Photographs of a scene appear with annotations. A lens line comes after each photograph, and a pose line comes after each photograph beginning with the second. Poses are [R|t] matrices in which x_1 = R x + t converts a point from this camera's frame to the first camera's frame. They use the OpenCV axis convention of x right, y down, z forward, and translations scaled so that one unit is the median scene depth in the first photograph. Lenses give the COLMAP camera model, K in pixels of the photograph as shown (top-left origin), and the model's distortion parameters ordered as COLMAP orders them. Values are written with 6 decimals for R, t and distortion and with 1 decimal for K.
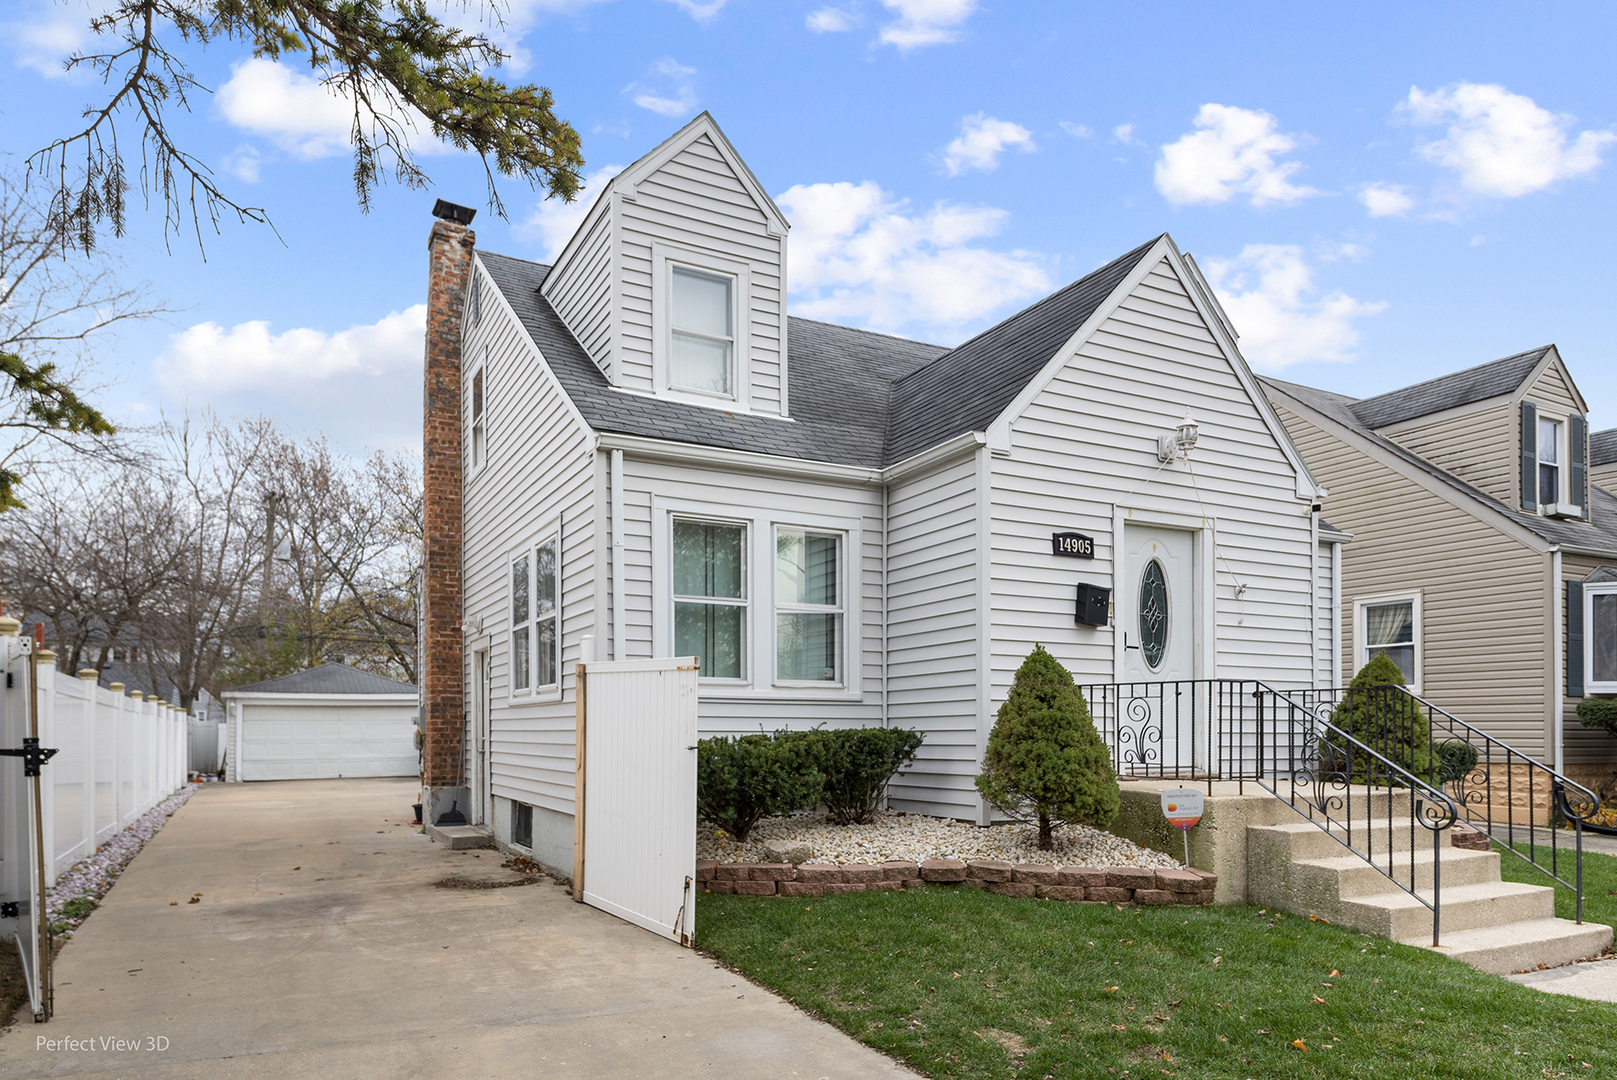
lens RADIAL K [[948.3, 0, 808.2], [0, 948.3, 542.7], [0, 0, 1]] dist [0.016160, -0.001276]
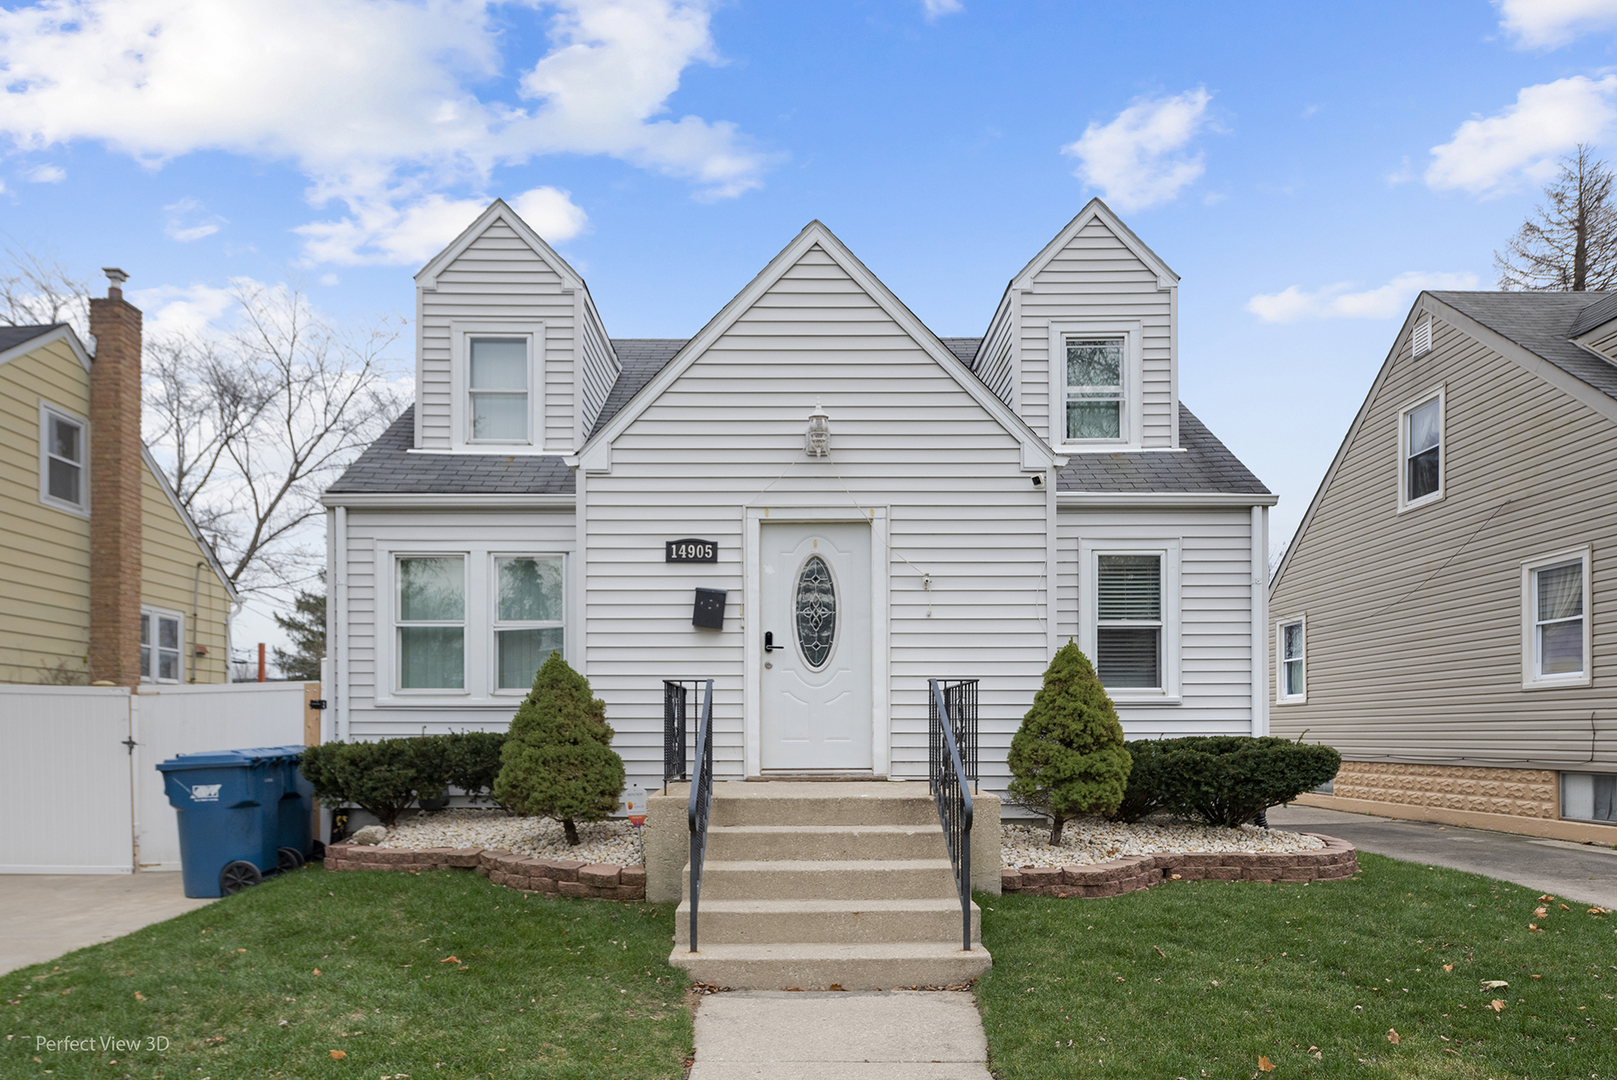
lens RADIAL K [[949.2, 0, 808.0], [0, 949.2, 537.8], [0, 0, 1]] dist [0.005878, 0.000872]
pose [[0.907919, -0.089567, -0.409464, 0.810753], [0.084663, 0.995954, -0.030131, 0.029708], [0.410506, -0.007310, 0.911829, 0.116310]]
